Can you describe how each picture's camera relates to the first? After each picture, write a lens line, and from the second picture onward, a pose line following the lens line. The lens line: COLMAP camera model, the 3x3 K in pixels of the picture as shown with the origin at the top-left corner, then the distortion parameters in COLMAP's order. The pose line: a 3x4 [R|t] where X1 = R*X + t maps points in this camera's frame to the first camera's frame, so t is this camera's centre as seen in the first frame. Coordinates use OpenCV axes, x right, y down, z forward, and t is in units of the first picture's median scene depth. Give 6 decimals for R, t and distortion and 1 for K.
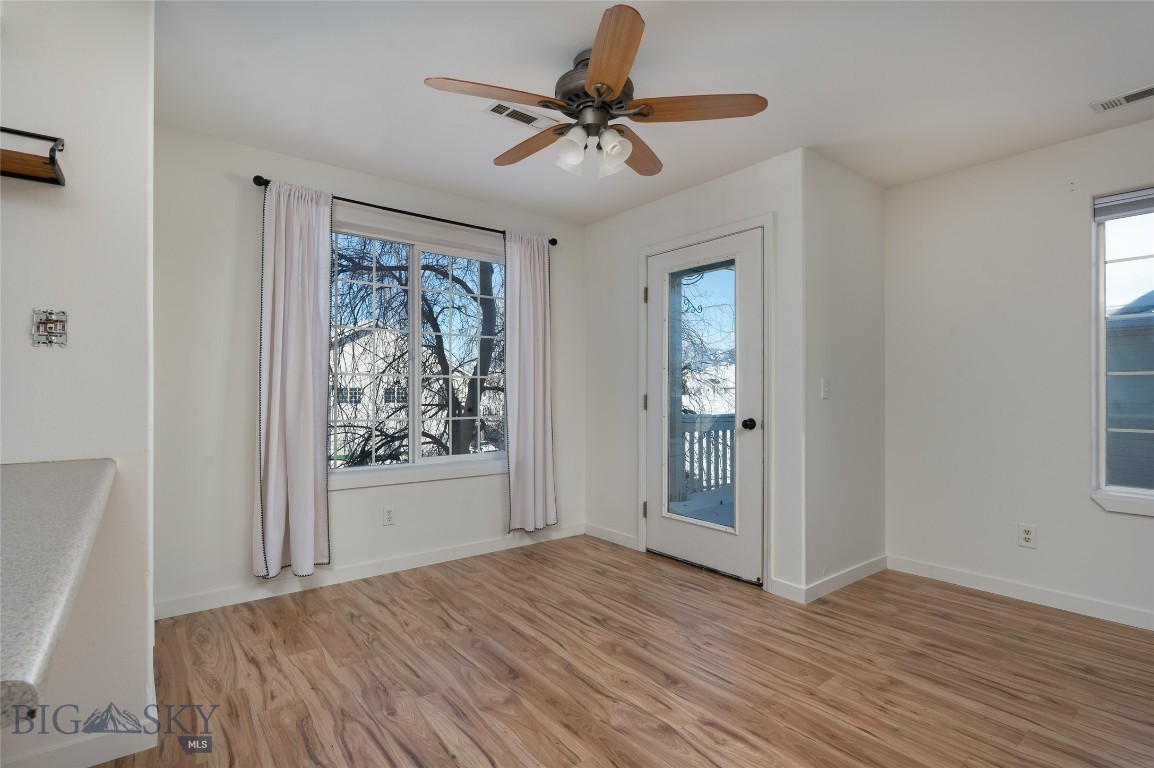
lens RADIAL K [[552.2, 0, 577.8], [0, 552.2, 391.2], [0, 0, 1]] dist [-0.011080, 0.000765]
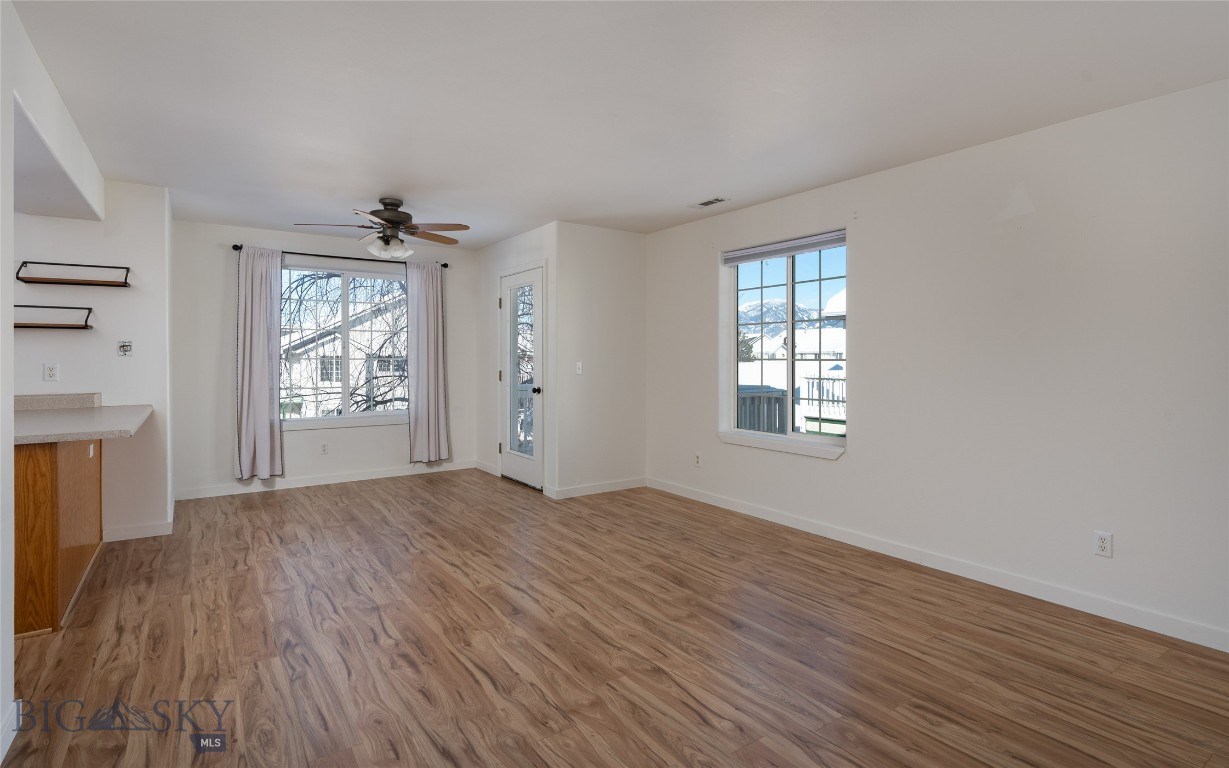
lens RADIAL K [[604.9, 0, 617.7], [0, 604.9, 359.0], [0, 0, 1]] dist [-0.004965, 0.001156]
pose [[0.998338, -0.003892, -0.057498, 0.696054], [0.004098, 0.999986, 0.003470, -0.038395], [0.057484, -0.003700, 0.998340, -0.788325]]
